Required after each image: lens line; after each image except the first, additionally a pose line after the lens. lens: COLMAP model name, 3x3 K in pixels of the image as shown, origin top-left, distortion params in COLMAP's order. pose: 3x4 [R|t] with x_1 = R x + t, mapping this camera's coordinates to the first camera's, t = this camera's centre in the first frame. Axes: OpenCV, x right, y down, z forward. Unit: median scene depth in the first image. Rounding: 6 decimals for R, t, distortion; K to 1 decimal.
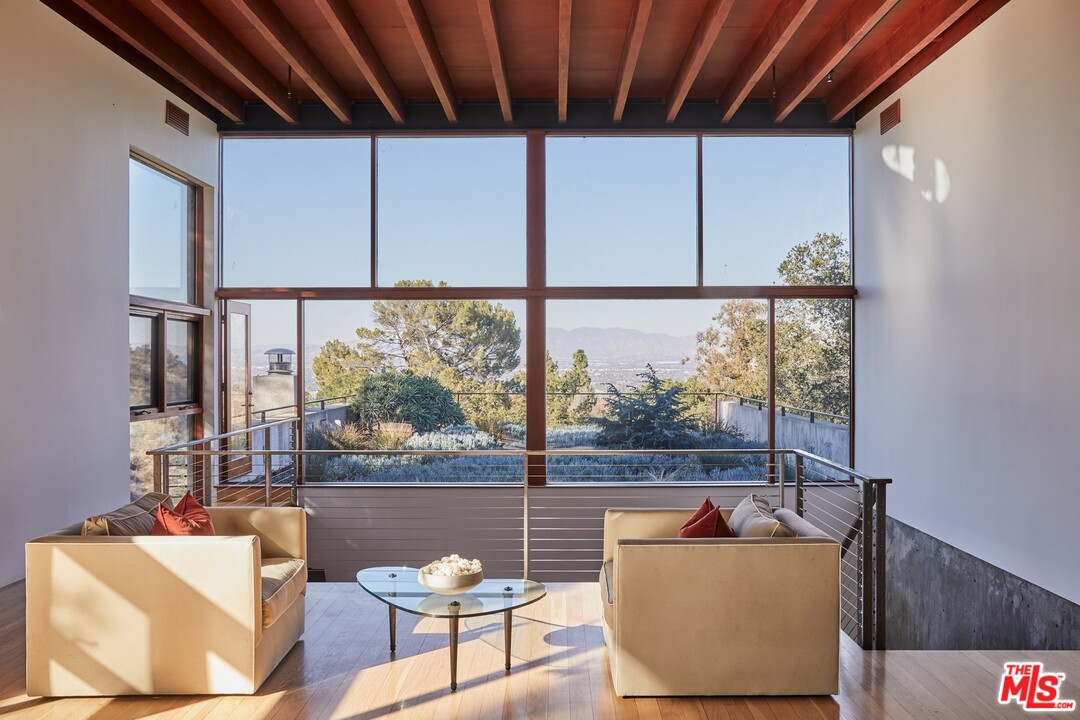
lens RADIAL K [[890.2, 0, 540.0], [0, 890.2, 360.0], [0, 0, 1]] dist [-0.002639, -0.003617]
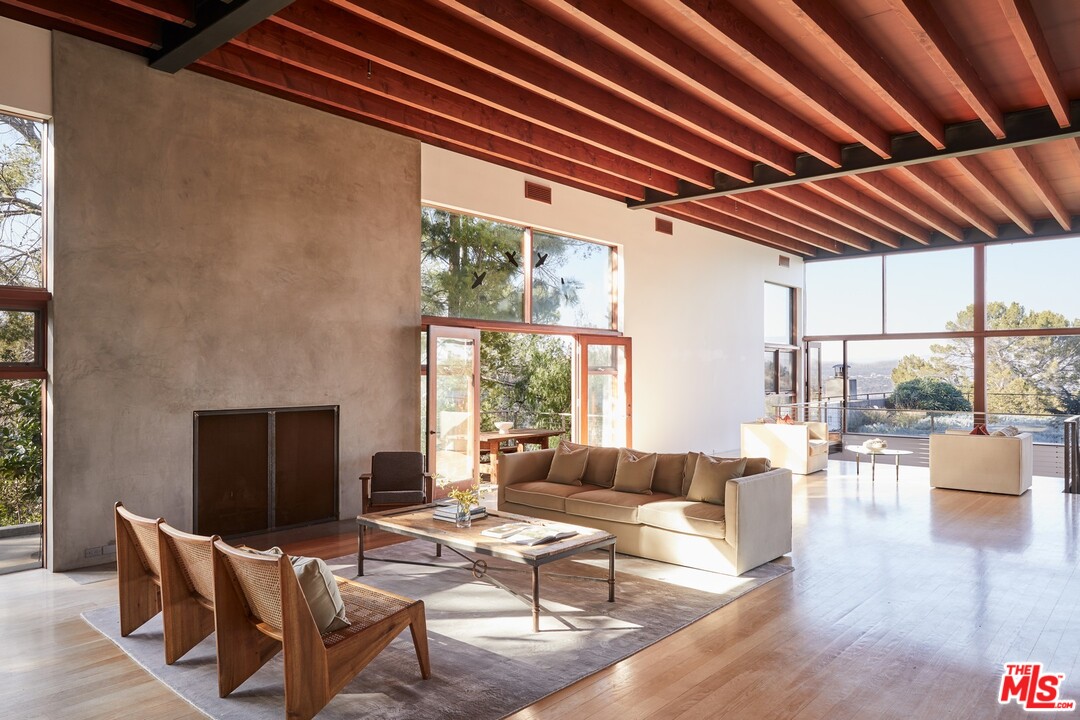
lens RADIAL K [[747.3, 0, 540.0], [0, 747.3, 360.0], [0, 0, 1]] dist [-0.010166, -0.002309]
pose [[0.758104, -0.006660, -0.652099, 0.300416], [-0.002334, 0.999914, -0.012925, -0.001529], [0.652129, 0.011321, 0.758024, -0.705374]]
